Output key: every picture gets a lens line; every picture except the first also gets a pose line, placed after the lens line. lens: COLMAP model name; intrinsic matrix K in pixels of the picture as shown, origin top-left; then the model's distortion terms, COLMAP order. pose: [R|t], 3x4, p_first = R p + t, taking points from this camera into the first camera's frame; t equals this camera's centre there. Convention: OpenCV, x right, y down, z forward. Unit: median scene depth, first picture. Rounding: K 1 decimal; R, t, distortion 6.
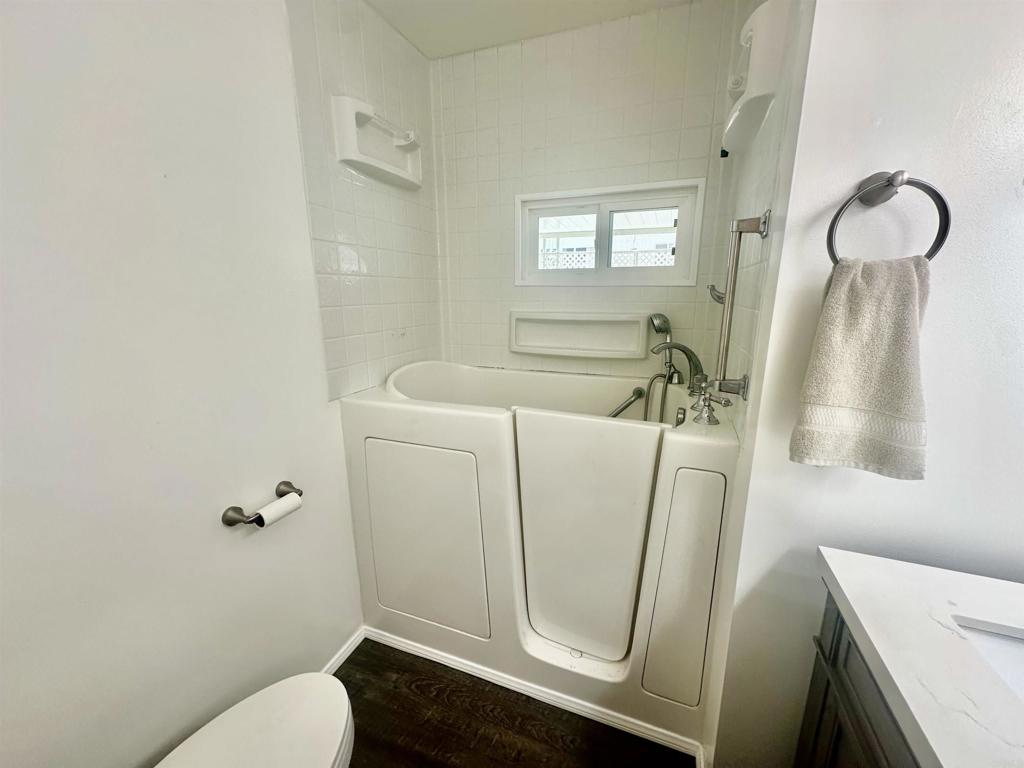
lens RADIAL K [[407.3, 0, 512.2], [0, 407.3, 383.0], [0, 0, 1]] dist [-0.002149, 0.000715]
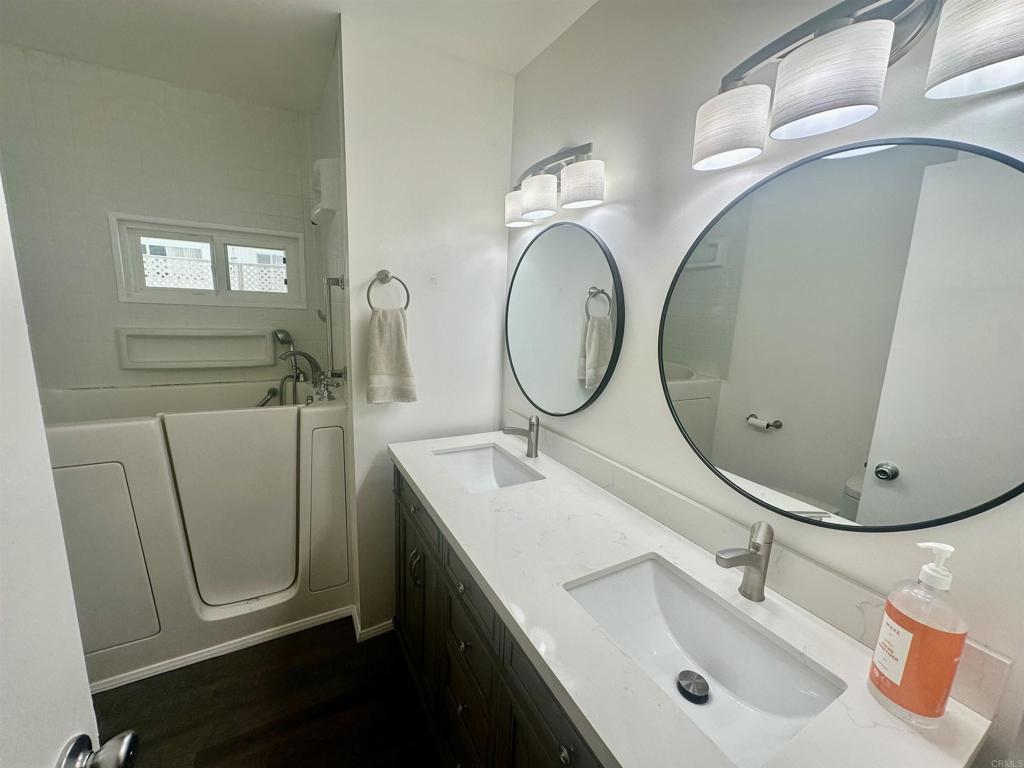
lens RADIAL K [[407.3, 0, 511.9], [0, 407.3, 382.9], [0, 0, 1]] dist [-0.002149, 0.000715]
pose [[0.640605, -0.111260, 0.759767, -0.200403], [0.128694, 0.991008, 0.036613, 0.053797], [-0.757009, 0.074323, 0.649164, -0.449142]]
